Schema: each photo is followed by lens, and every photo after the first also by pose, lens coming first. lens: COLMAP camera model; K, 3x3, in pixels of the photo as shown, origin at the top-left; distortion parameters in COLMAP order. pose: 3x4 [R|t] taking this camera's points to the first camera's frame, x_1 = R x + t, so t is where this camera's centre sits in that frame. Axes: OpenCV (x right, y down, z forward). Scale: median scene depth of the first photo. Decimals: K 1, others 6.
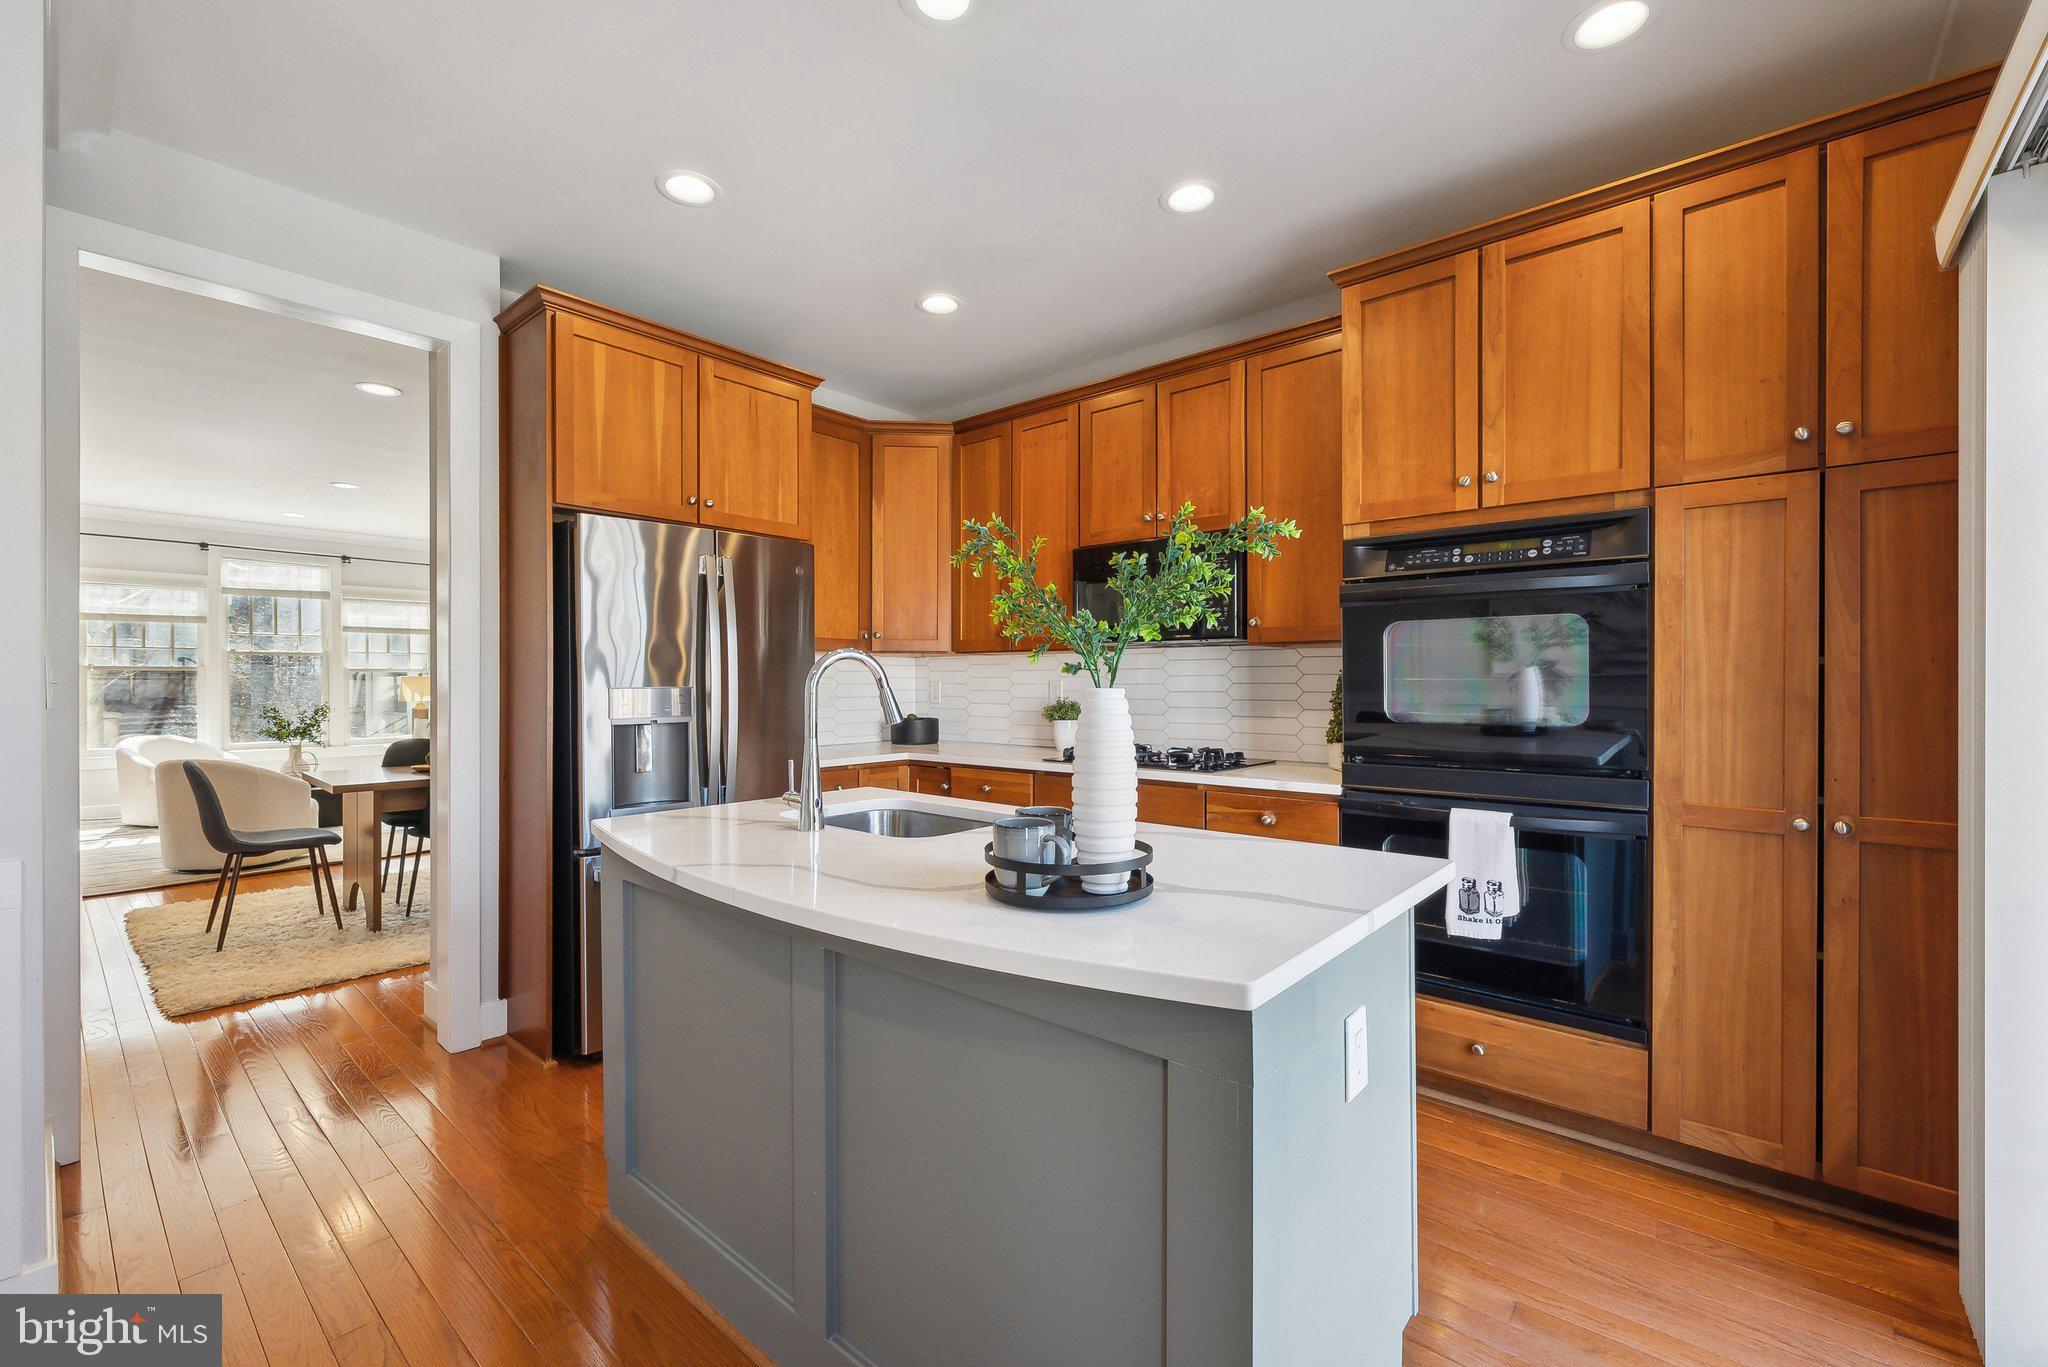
lens RADIAL K [[862.6, 0, 1018.0], [0, 862.6, 681.2], [0, 0, 1]] dist [0.003927, 0.000195]
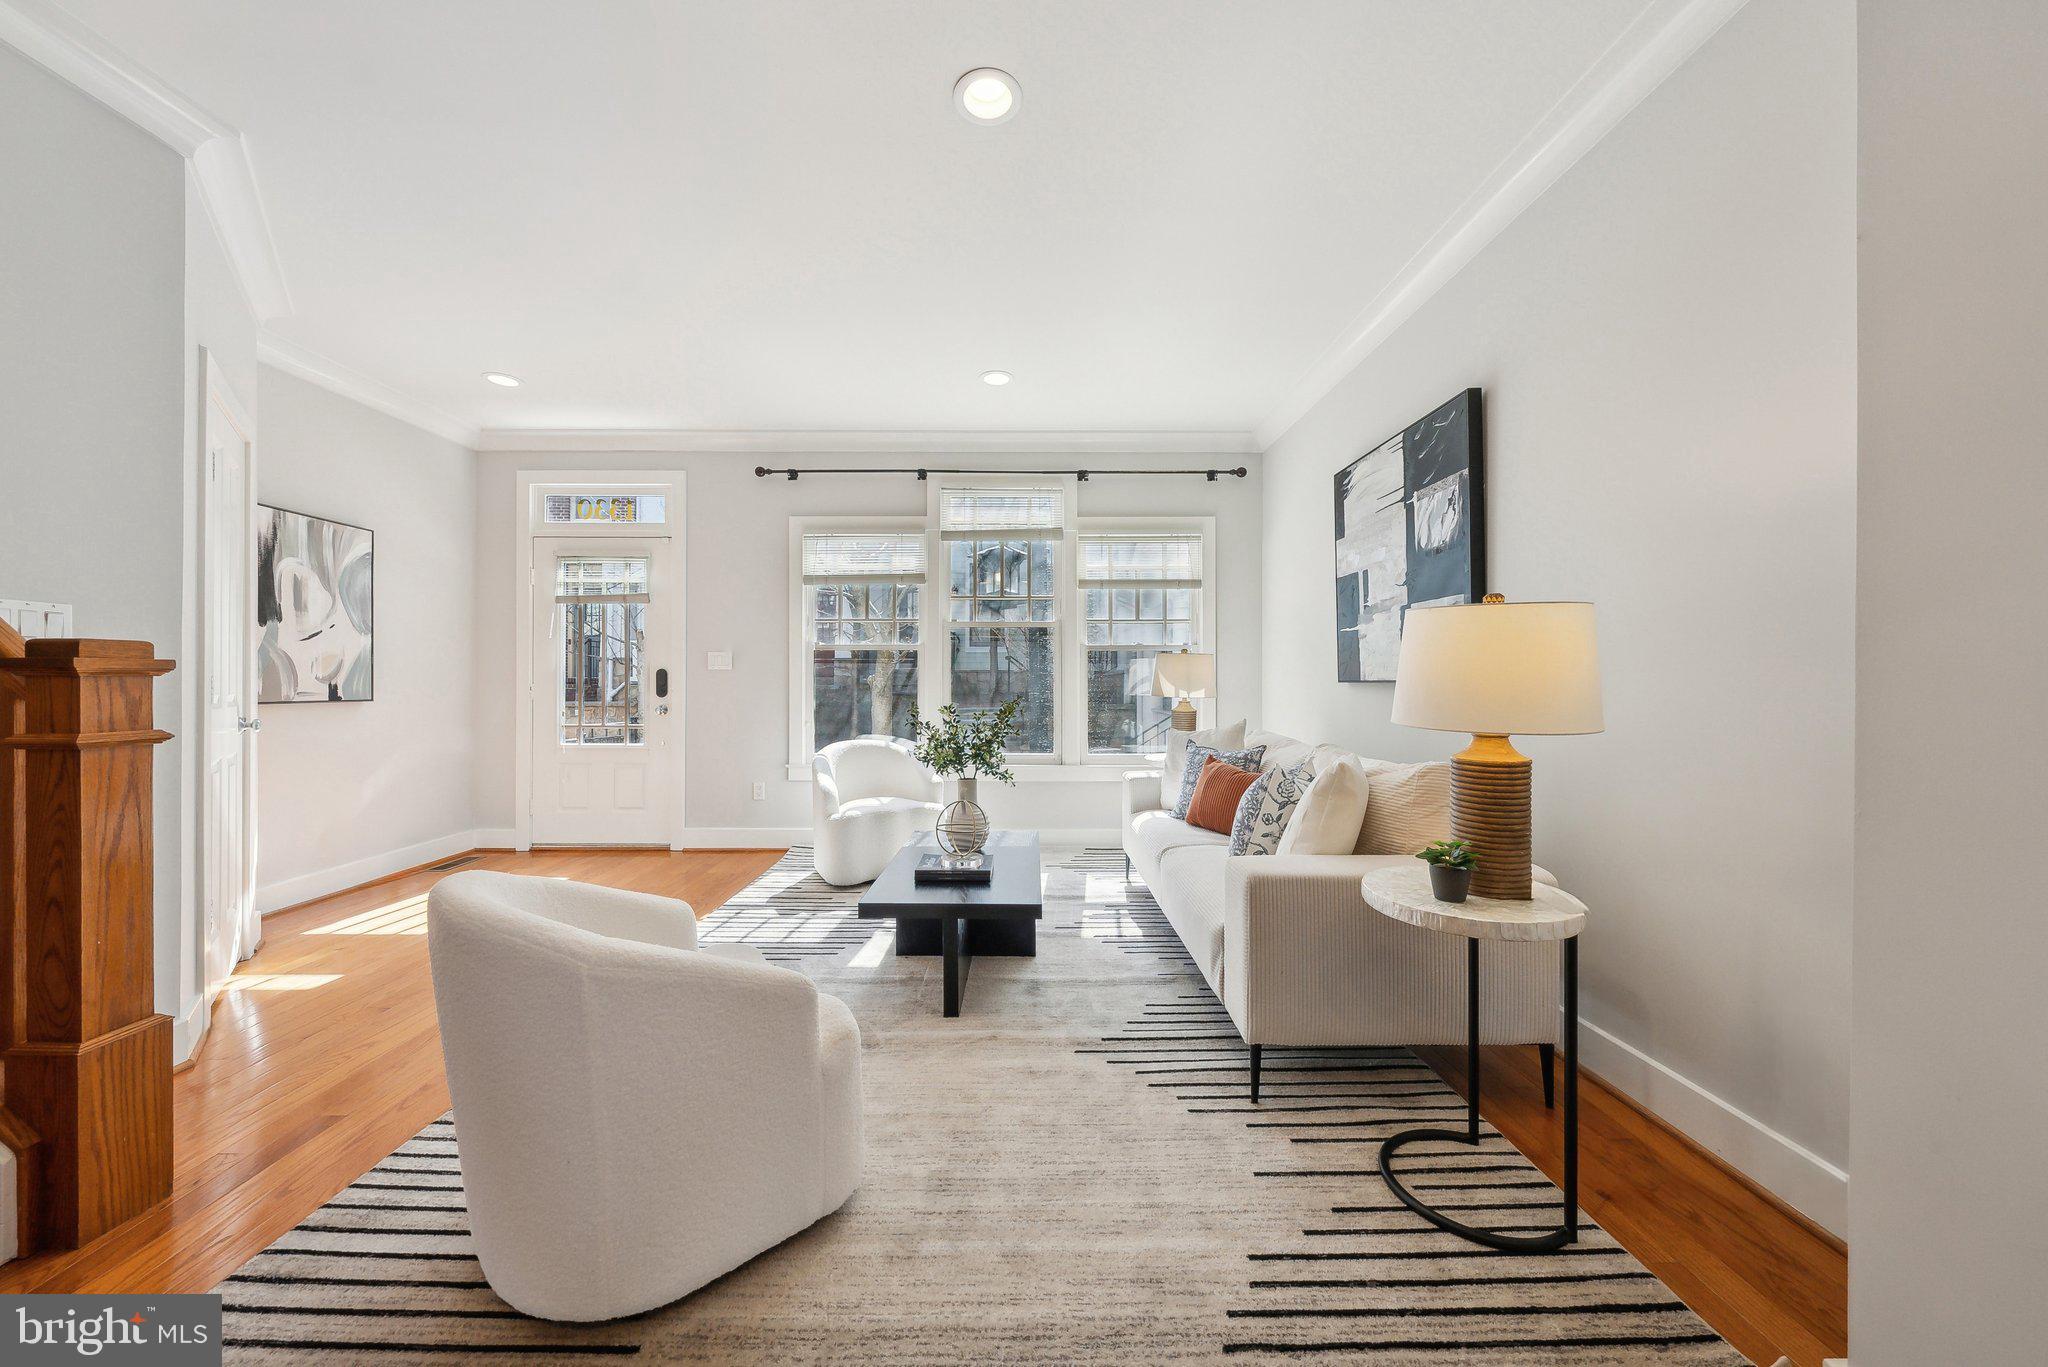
lens RADIAL K [[701.6, 0, 1018.2], [0, 701.6, 679.9], [0, 0, 1]] dist [-0.001608, 0.000617]
pose [[0.661588, -0.004185, -0.749856, -0.947644], [-0.000907, 0.999979, -0.006381, 0.034473], [0.749867, 0.004902, 0.661571, 1.405701]]
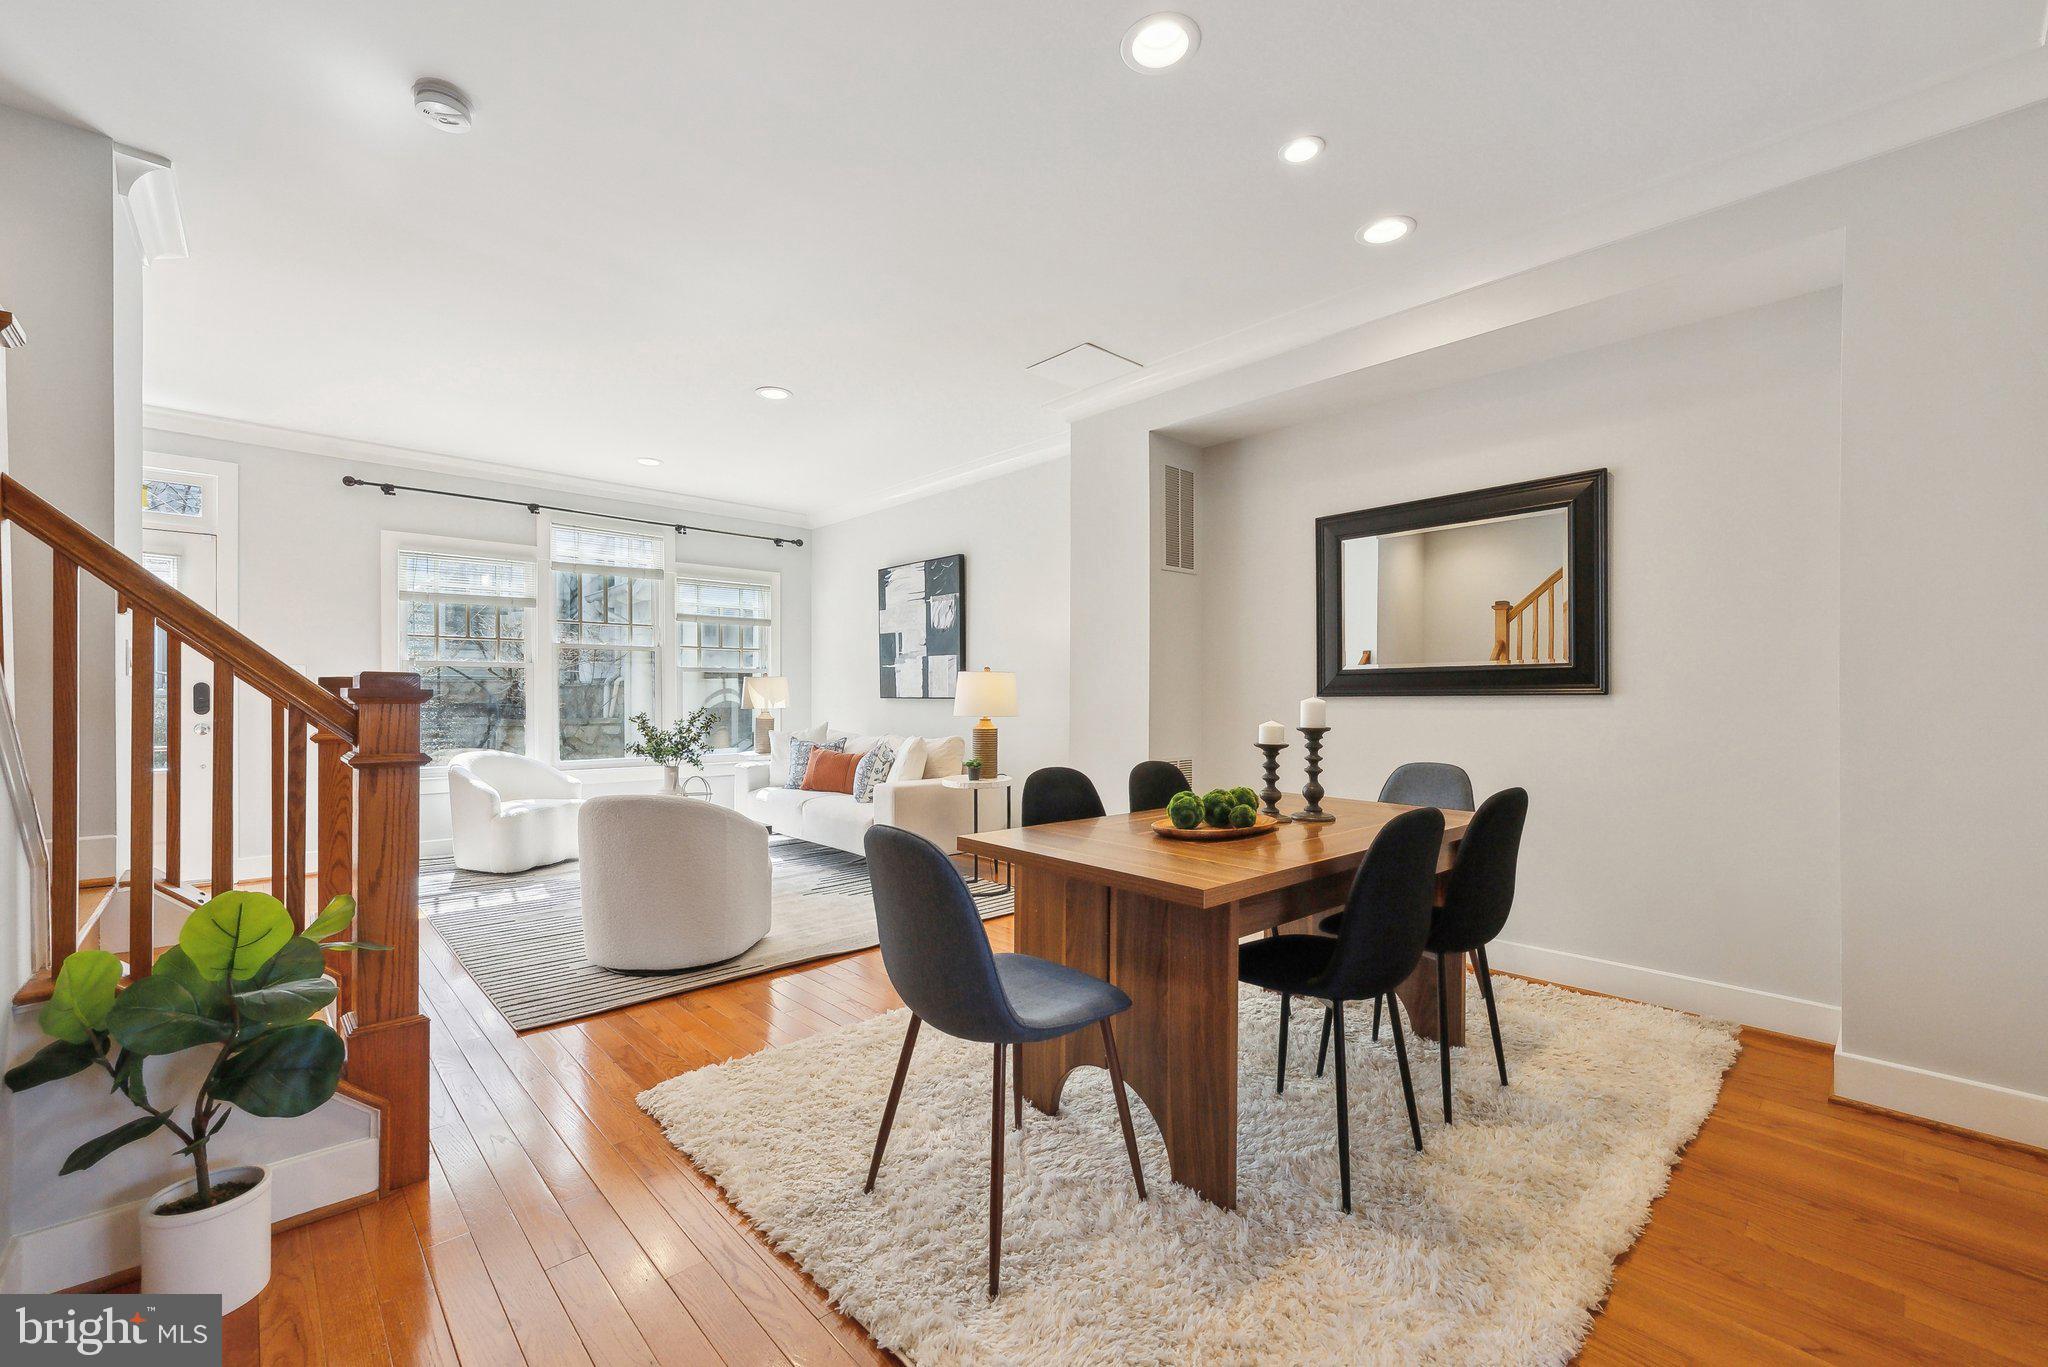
lens RADIAL K [[817.0, 0, 1019.6], [0, 817.0, 700.9], [0, 0, 1]] dist [-0.001016, 0.000286]
pose [[0.994910, 0.002342, -0.100740, -0.890430], [-0.001739, 0.999980, 0.006068, 0.026698], [0.100752, -0.005862, 0.994894, 0.642688]]
